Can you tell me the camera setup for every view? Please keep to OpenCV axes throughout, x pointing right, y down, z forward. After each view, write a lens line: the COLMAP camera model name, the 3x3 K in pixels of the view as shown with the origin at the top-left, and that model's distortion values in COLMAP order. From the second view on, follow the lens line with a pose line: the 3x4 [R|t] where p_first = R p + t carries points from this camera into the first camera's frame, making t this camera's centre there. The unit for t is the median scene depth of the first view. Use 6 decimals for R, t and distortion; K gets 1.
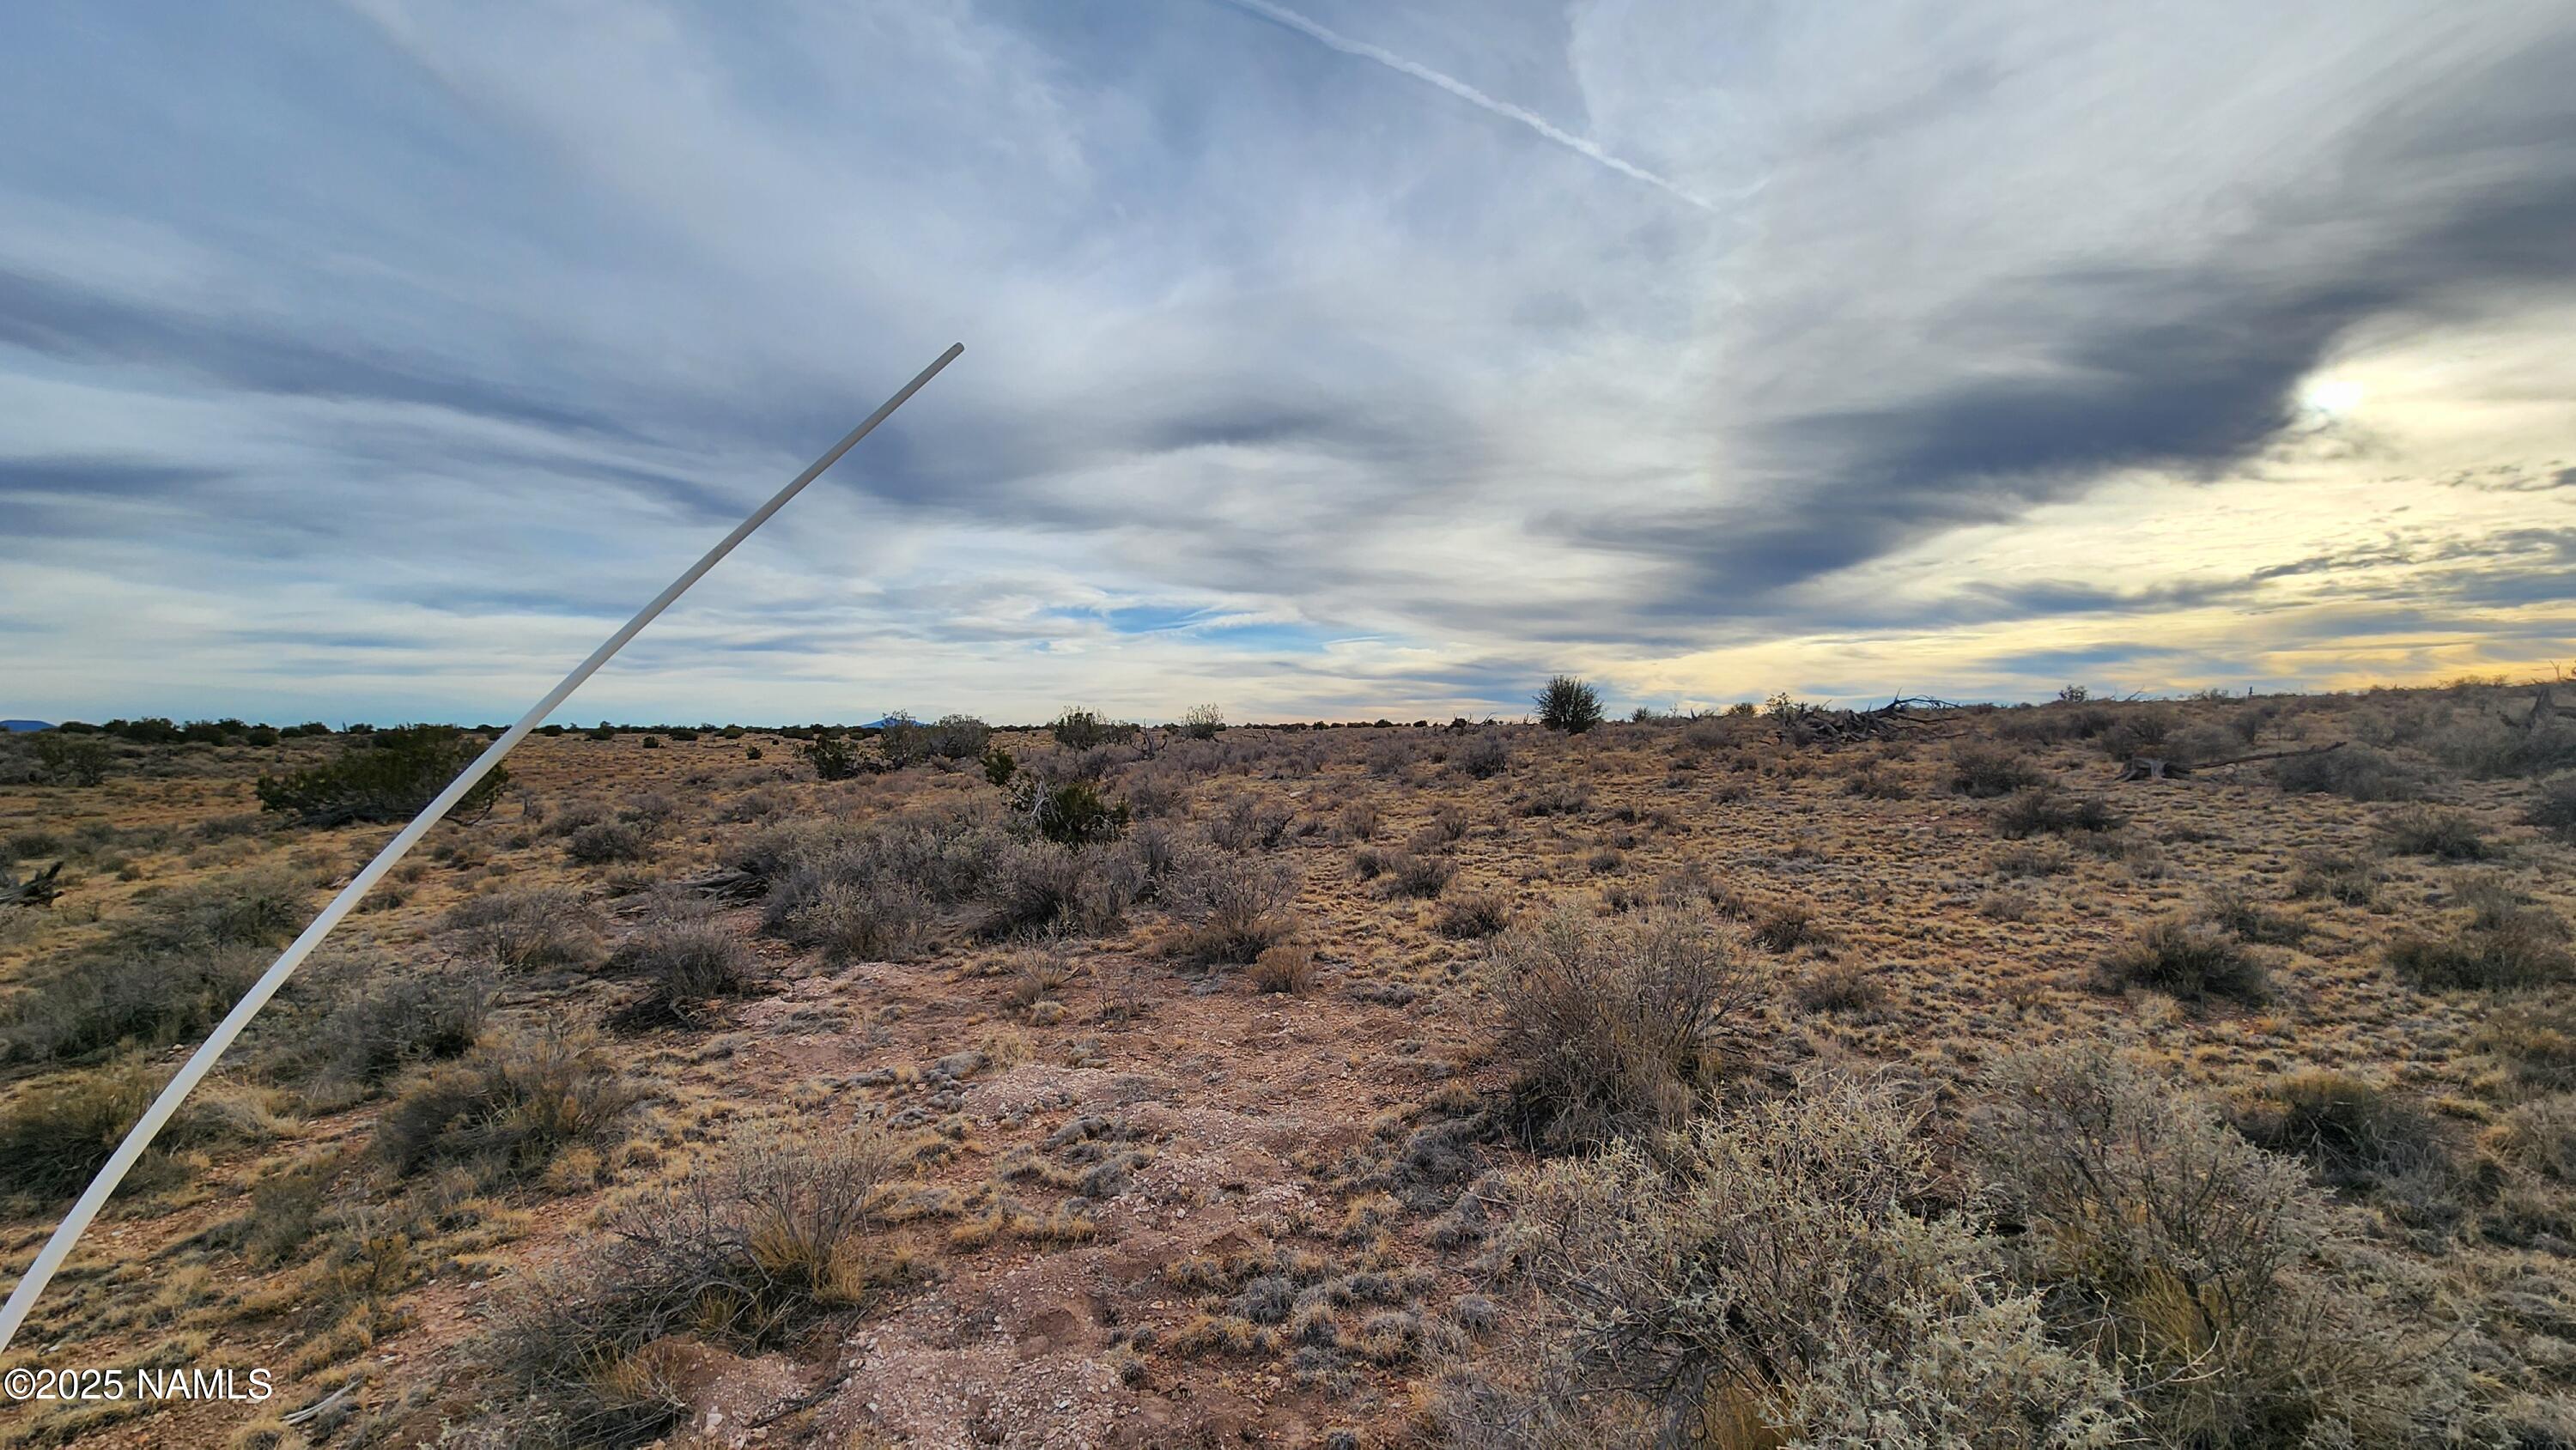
lens RADIAL K [[1050.1, 0, 1290.8], [0, 1050.1, 763.1], [0, 0, 1]] dist [0.001397, 0.000717]
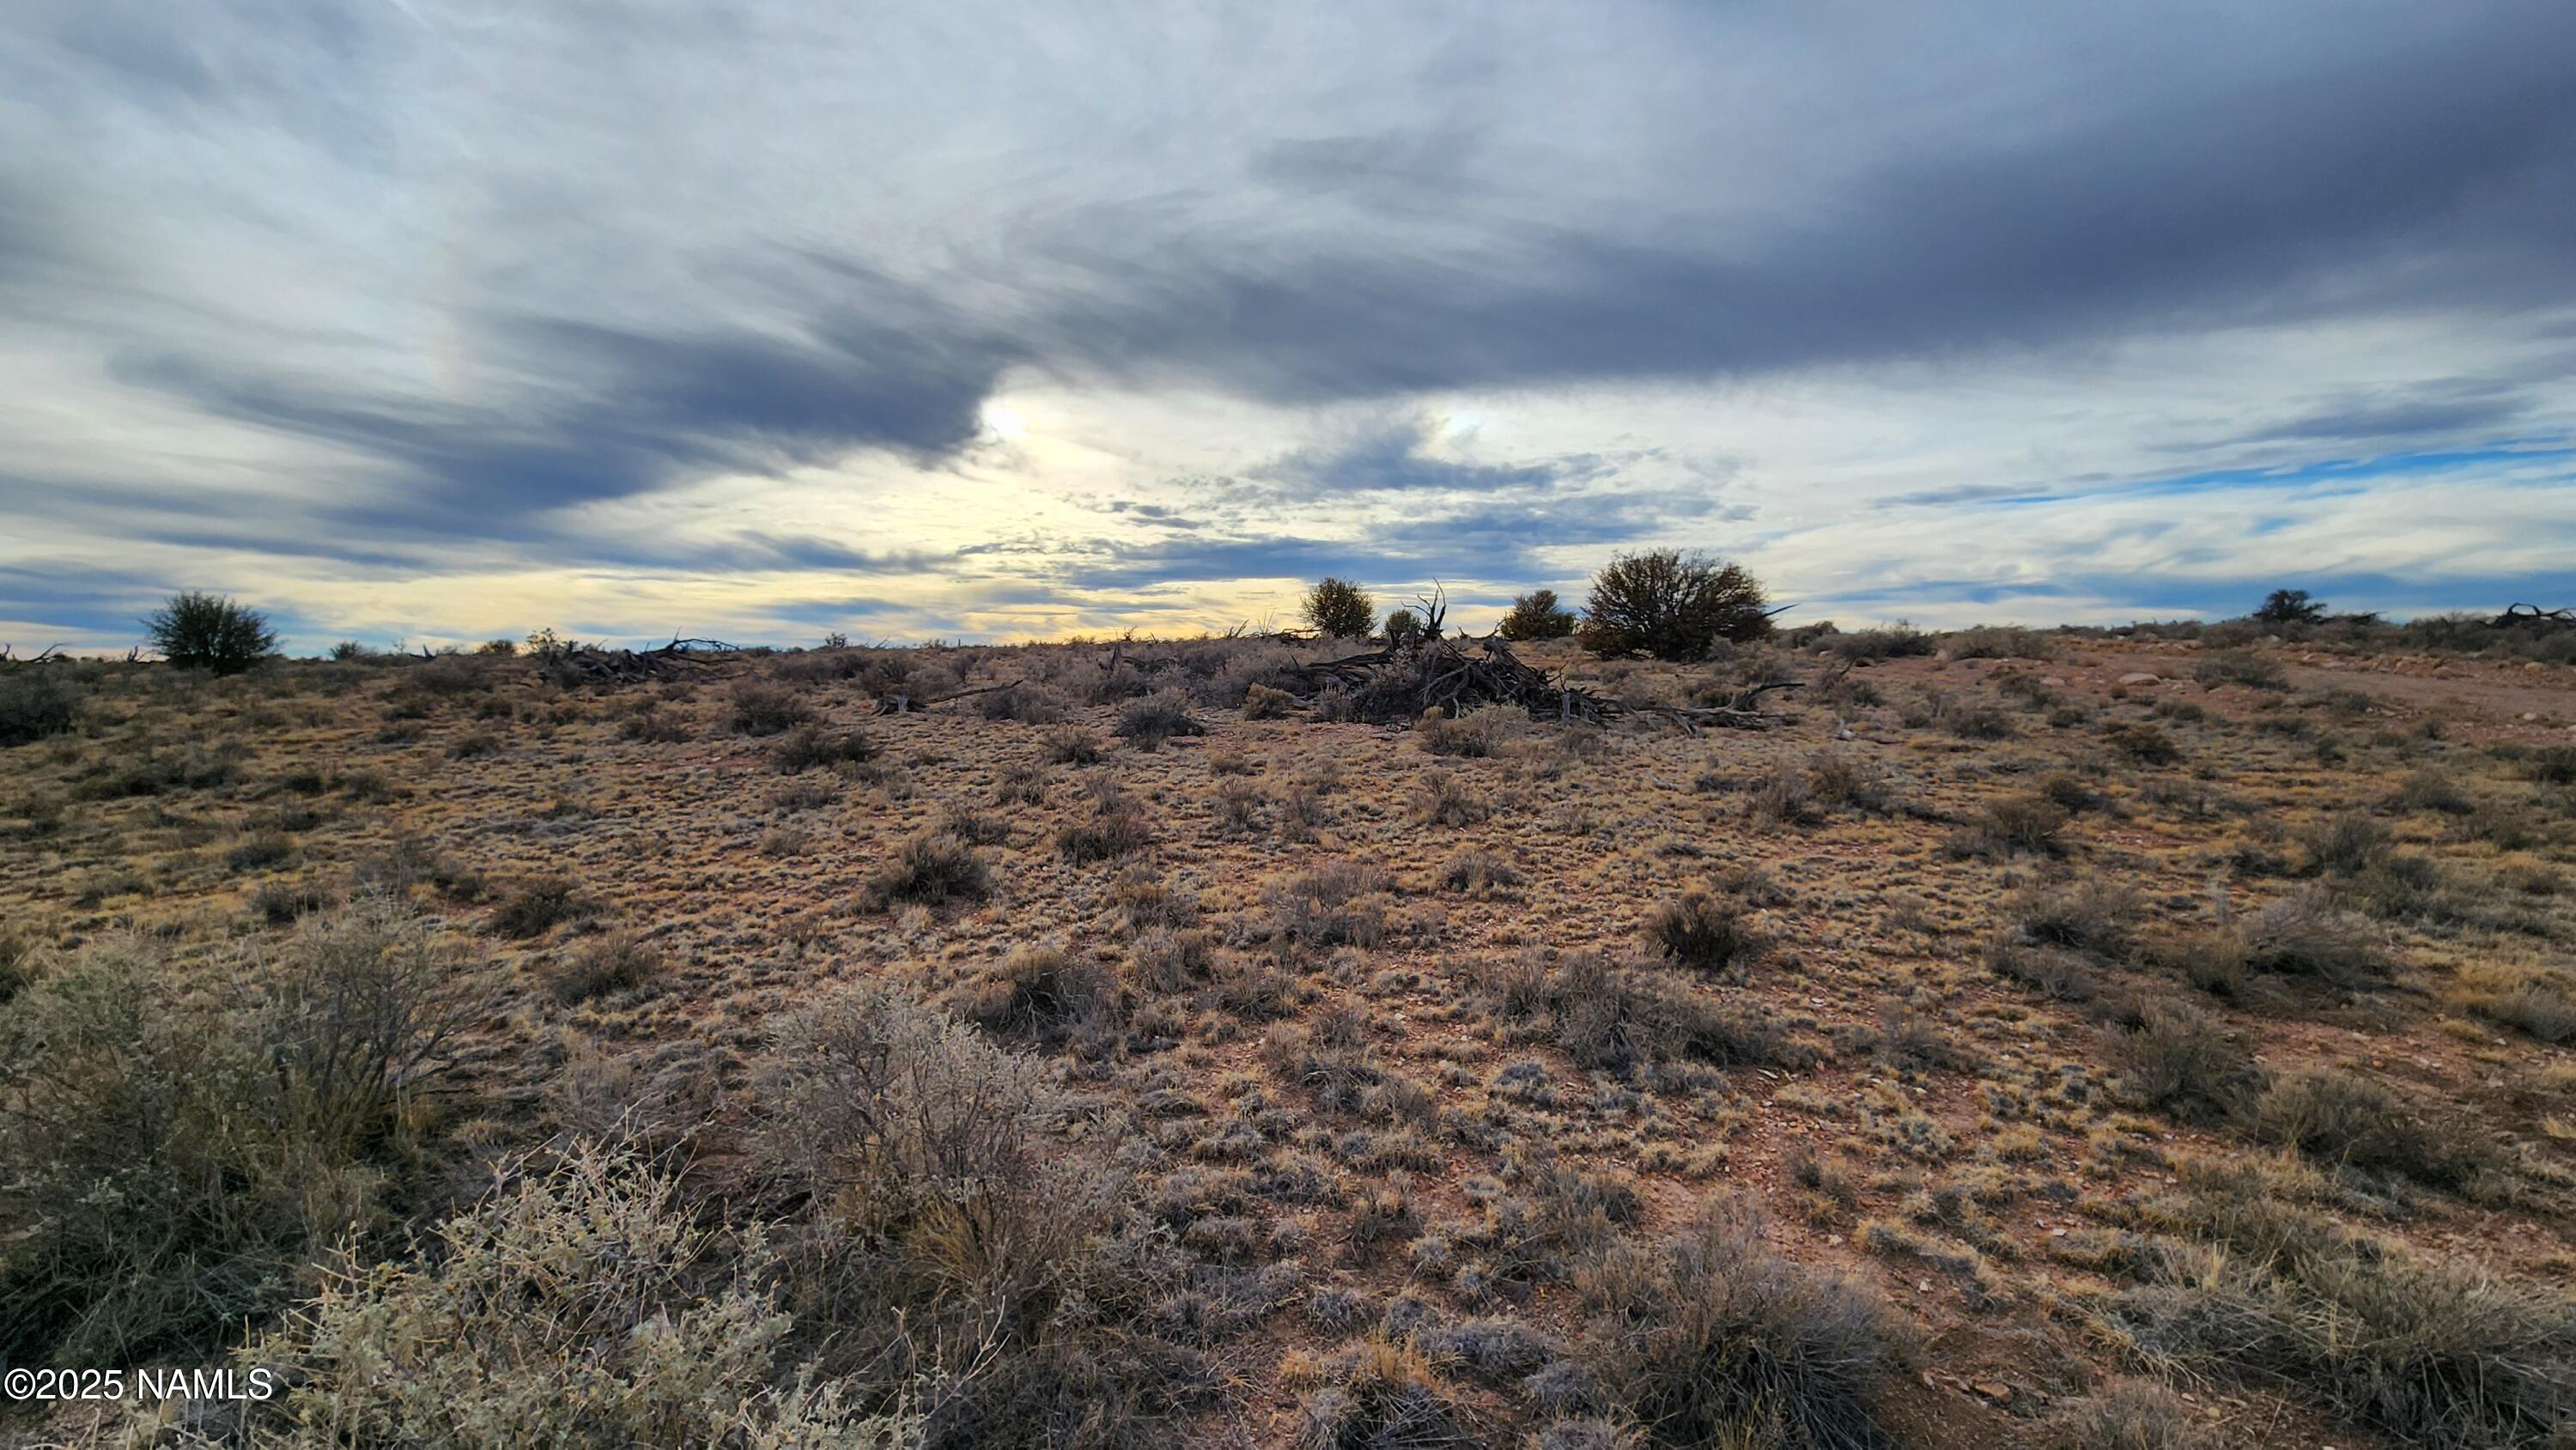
lens RADIAL K [[1000.5, 0, 1288.0], [0, 1000.5, 725.0], [0, 0, 1]] dist [0.000585, 0.000174]
pose [[0.486503, -0.036865, 0.872901, 0.071961], [0.022254, 0.999308, 0.029801, 0.005641], [-0.873395, 0.004928, 0.486987, 0.098346]]
